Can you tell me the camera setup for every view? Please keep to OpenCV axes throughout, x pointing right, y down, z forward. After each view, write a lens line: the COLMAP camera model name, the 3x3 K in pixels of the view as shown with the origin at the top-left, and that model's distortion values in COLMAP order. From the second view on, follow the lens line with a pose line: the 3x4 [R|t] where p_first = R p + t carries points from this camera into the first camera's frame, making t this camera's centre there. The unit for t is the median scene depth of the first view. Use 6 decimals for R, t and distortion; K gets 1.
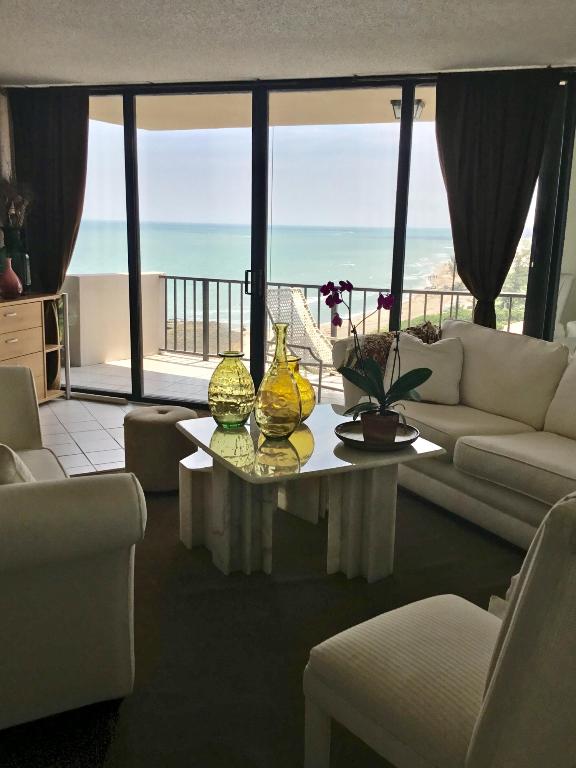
lens RADIAL K [[730.3, 0, 290.1], [0, 730.3, 377.8], [0, 0, 1]] dist [0.040837, 0.000000]
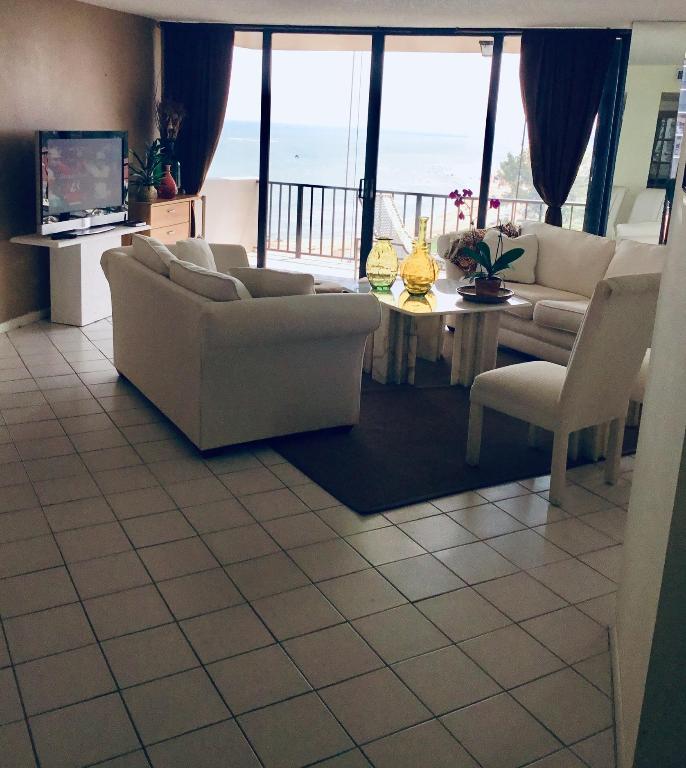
lens RADIAL K [[840.0, 0, 337.5], [0, 840.0, 319.8], [0, 0, 1]] dist [0.045343, 0.000000]
pose [[0.999449, 0.014937, 0.029657, -0.166601], [-0.015687, 0.999559, 0.025198, 0.066798], [-0.029268, -0.025649, 0.999242, -0.506691]]
